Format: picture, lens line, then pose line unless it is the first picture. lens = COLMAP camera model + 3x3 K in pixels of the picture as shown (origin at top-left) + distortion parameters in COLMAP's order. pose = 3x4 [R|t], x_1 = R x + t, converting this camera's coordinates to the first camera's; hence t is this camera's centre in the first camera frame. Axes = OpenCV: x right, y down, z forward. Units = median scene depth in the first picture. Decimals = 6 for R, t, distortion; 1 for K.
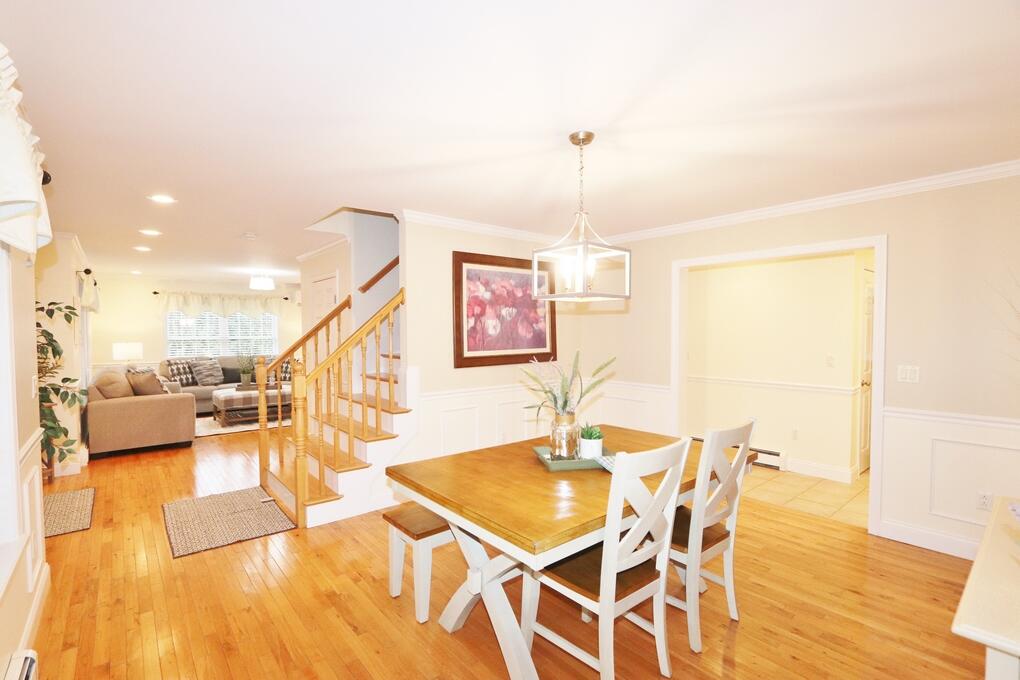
lens RADIAL K [[468.4, 0, 503.5], [0, 468.4, 339.9], [0, 0, 1]] dist [-0.007874, 0.000358]
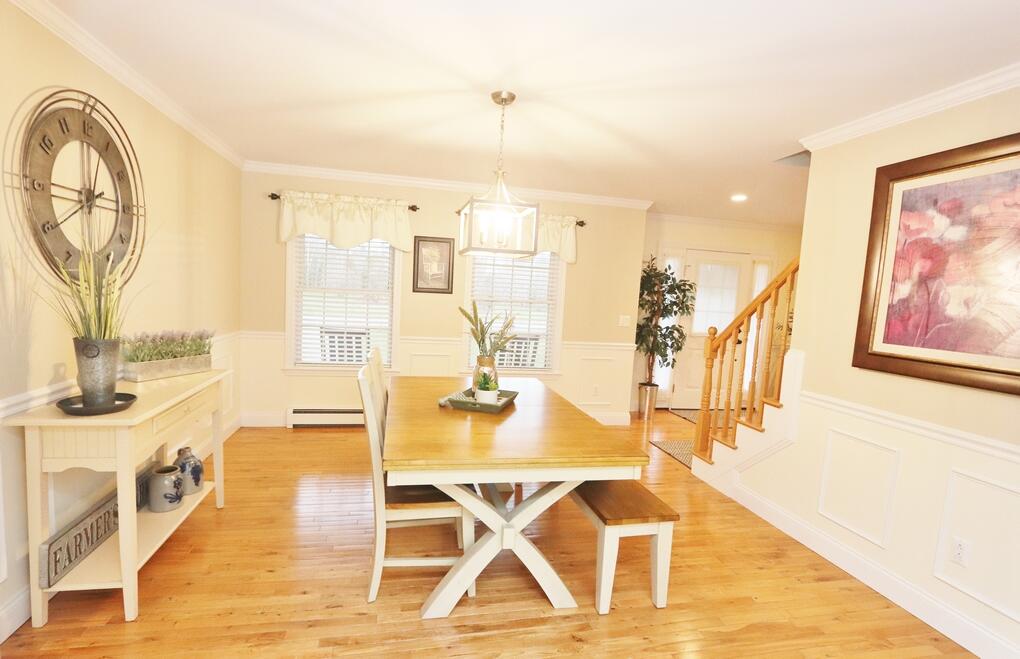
lens RADIAL K [[484.4, 0, 511.0], [0, 484.4, 336.6], [0, 0, 1]] dist [-0.001673, -0.000183]
pose [[-0.462985, 0.057804, -0.884479, 0.627342], [-0.076140, 0.991589, 0.104660, -0.009227], [0.883090, 0.115800, -0.454690, 0.861921]]
